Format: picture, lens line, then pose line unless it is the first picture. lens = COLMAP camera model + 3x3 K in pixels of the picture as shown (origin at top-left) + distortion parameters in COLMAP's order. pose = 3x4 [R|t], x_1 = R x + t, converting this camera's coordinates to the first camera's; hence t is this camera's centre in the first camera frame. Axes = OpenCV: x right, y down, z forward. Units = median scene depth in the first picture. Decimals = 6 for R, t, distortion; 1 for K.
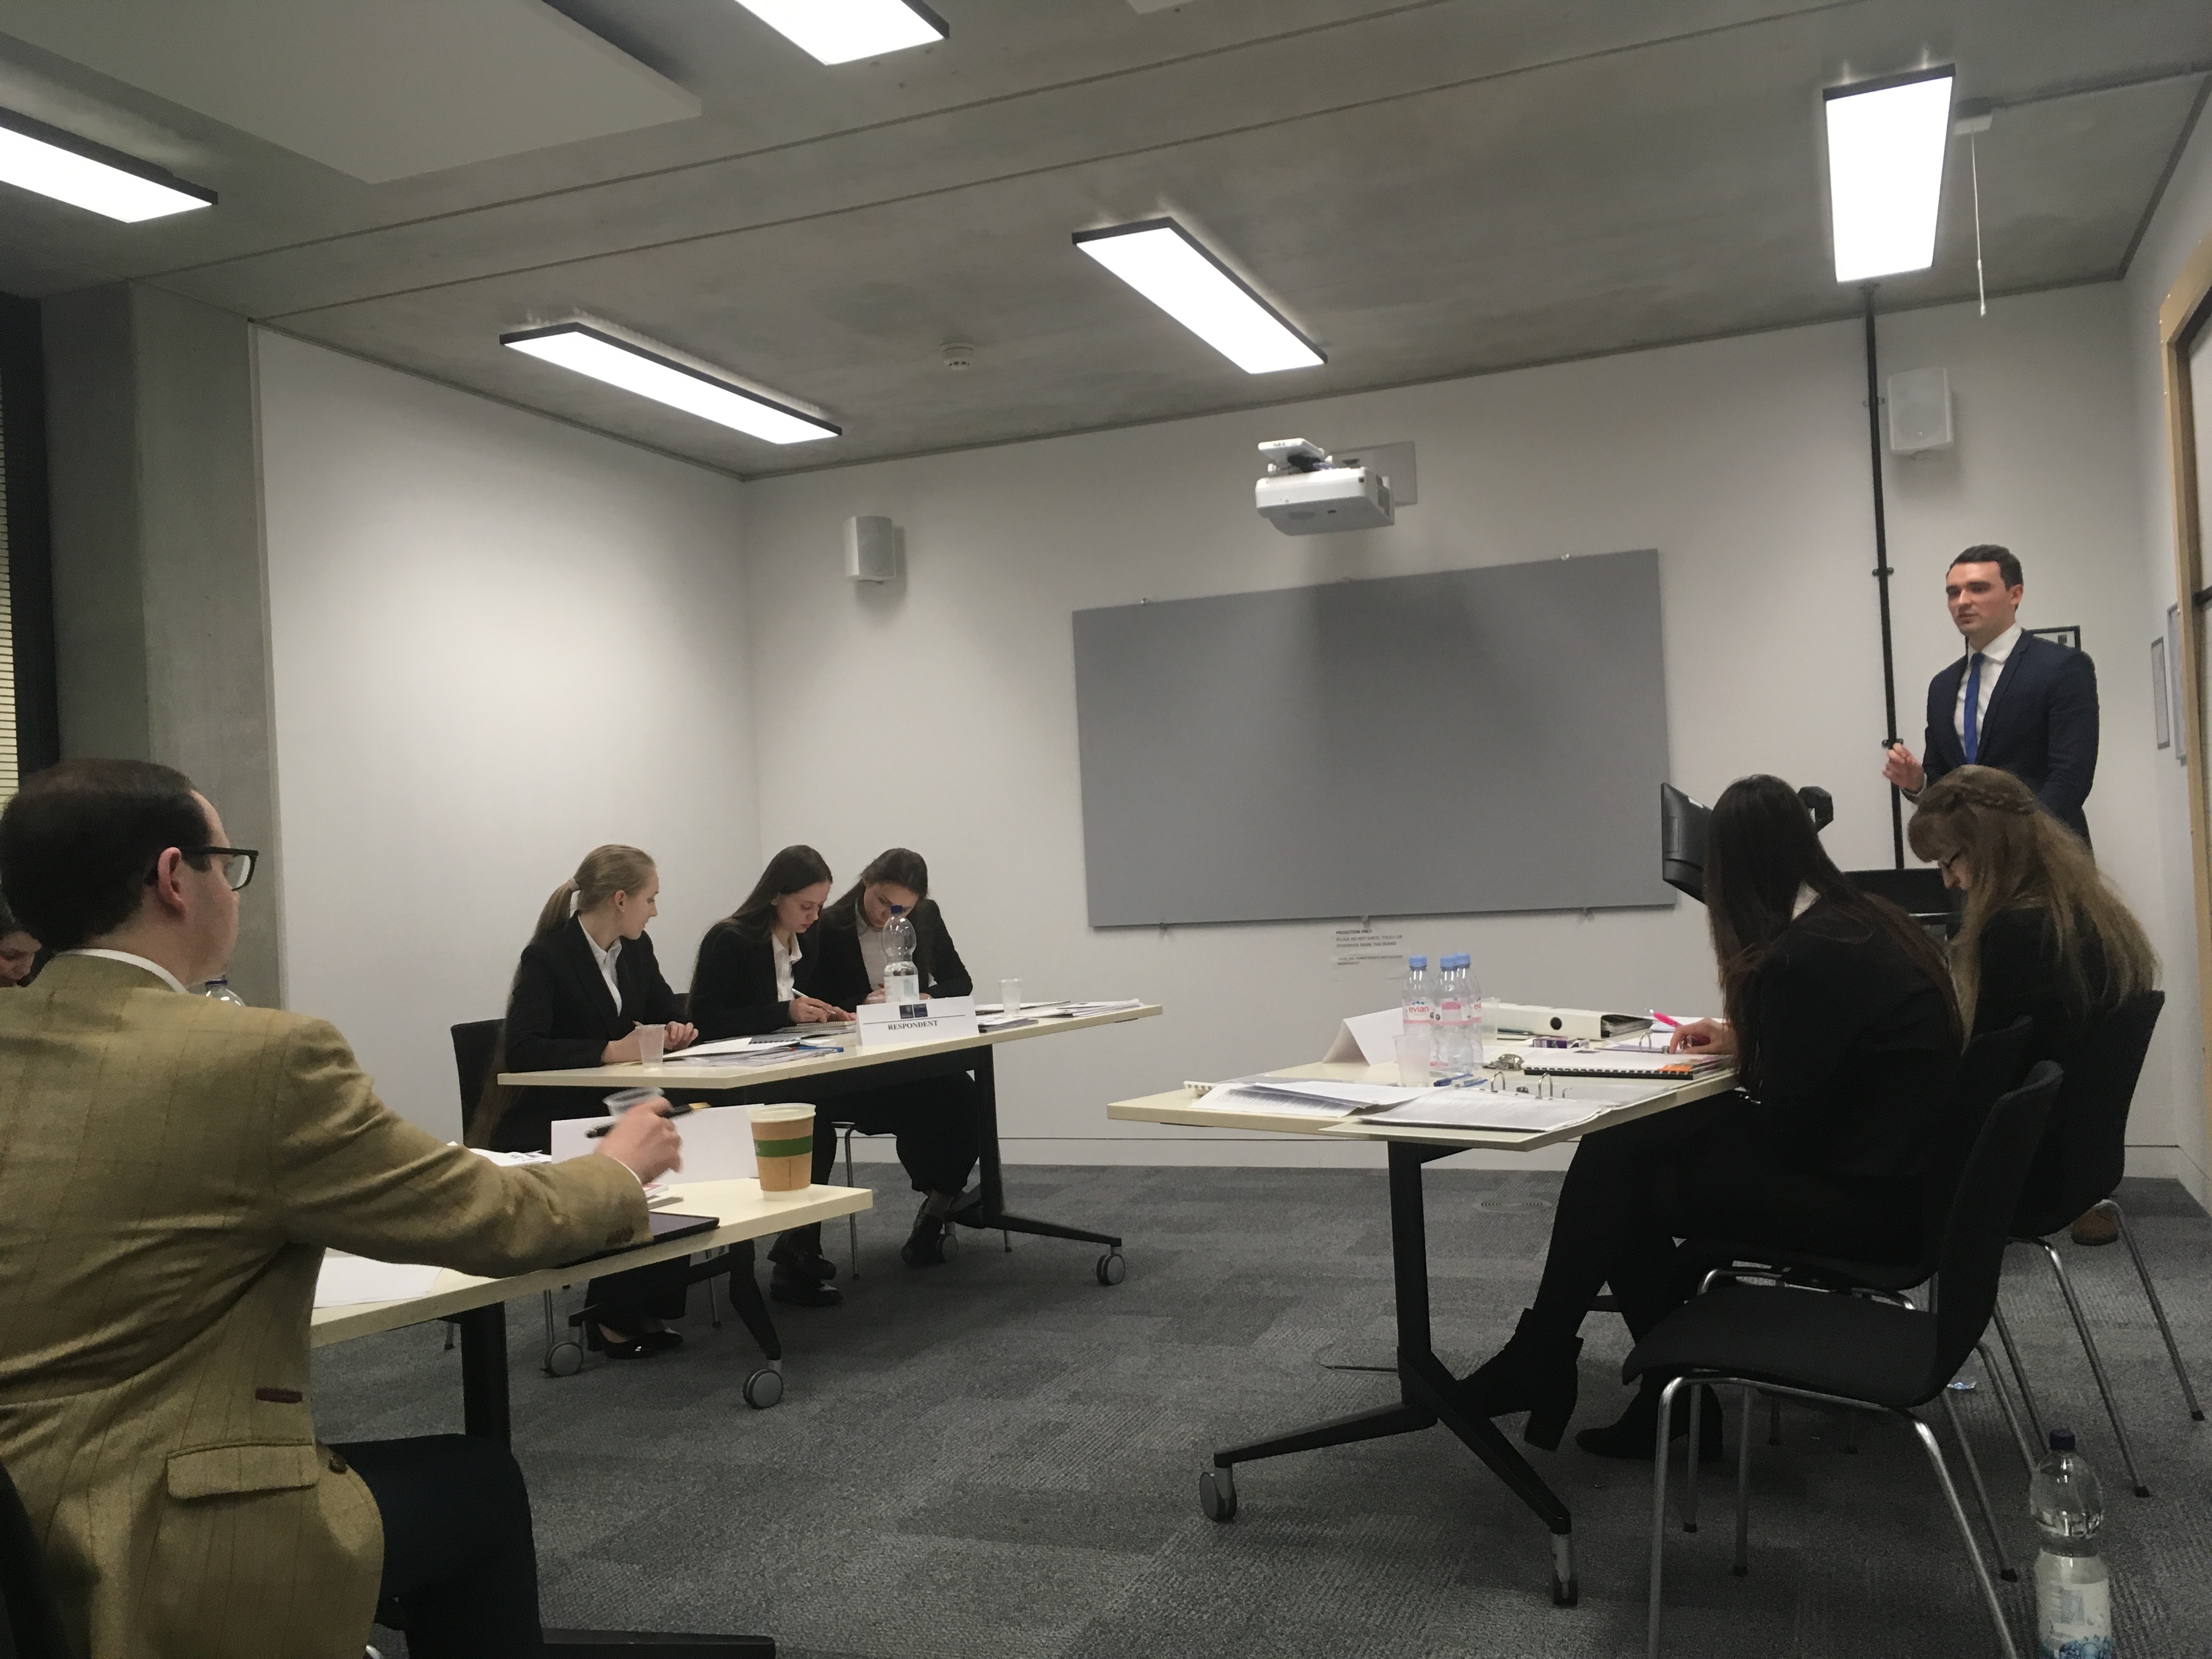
lens RADIAL K [[1834.6, 0, 1106.0], [0, 1834.6, 829.5], [0, 0, 1]] dist [0.055773, -0.001286]
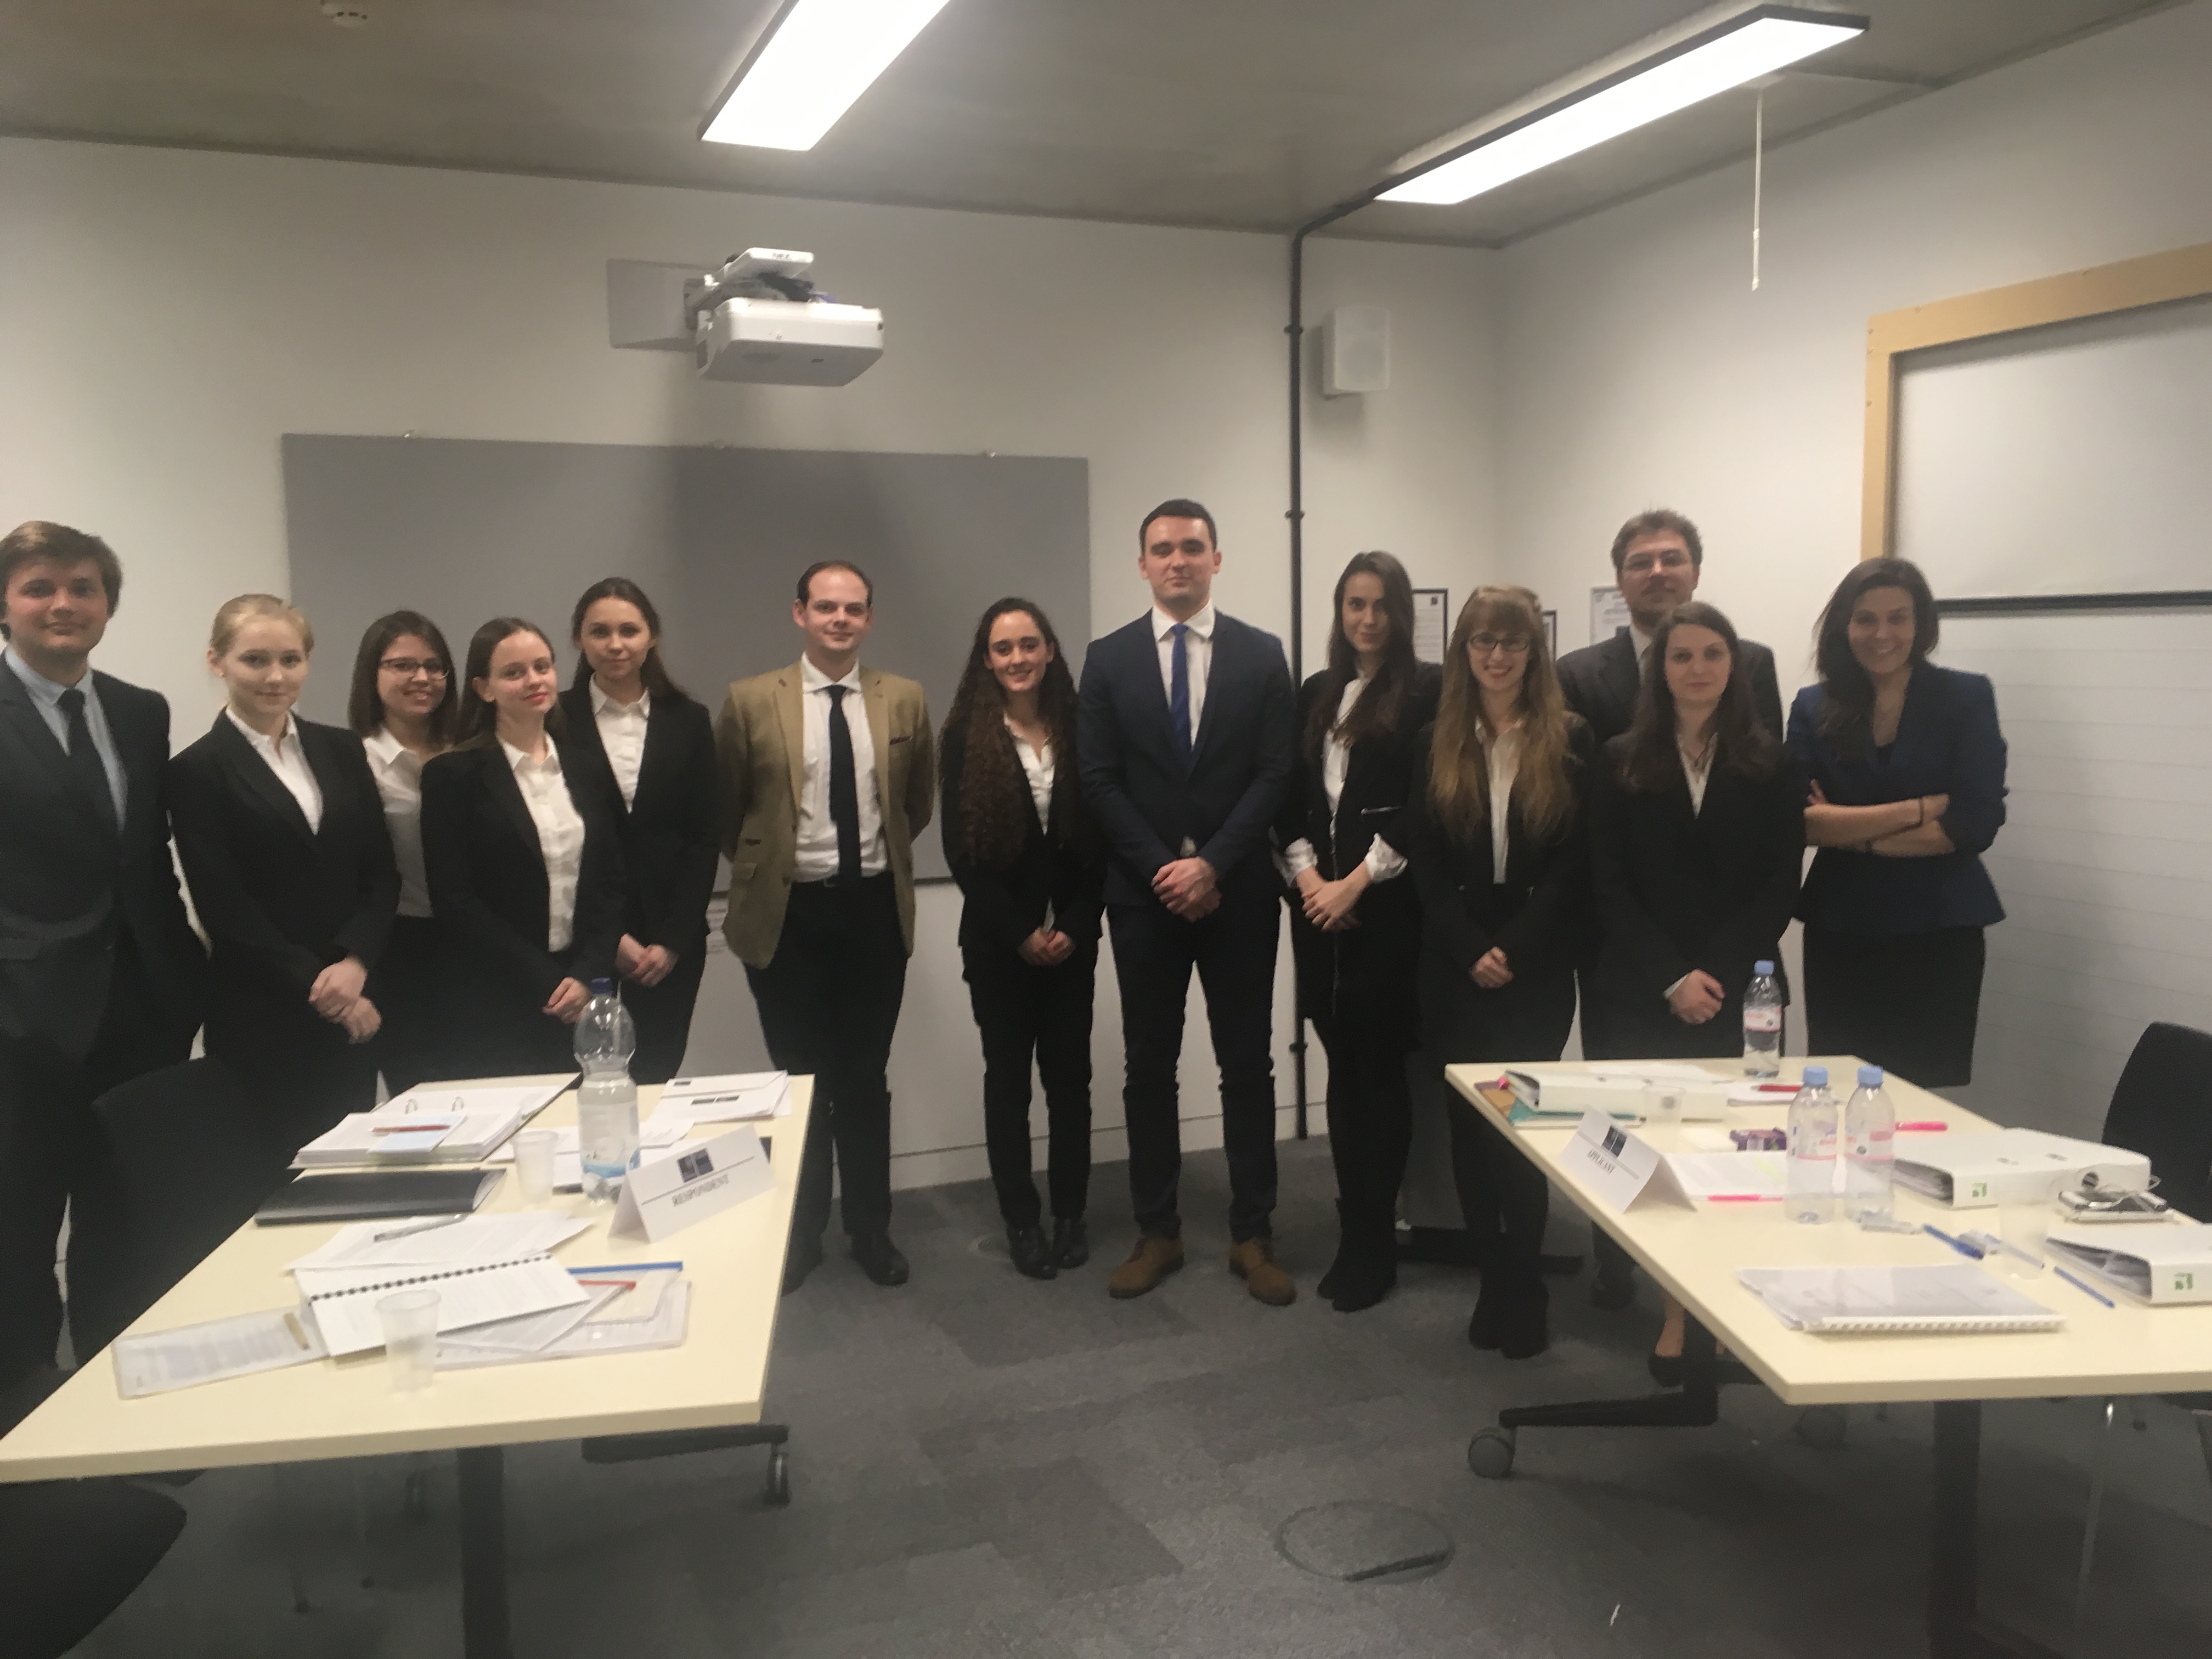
lens RADIAL K [[1834.6, 0, 1106.0], [0, 1834.6, 829.5], [0, 0, 1]] dist [0.055773, -0.001286]
pose [[0.725941, -0.025186, 0.687296, -0.308754], [-0.029415, 0.997278, 0.067614, -0.038708], [-0.687128, -0.069301, 0.723224, 0.374589]]
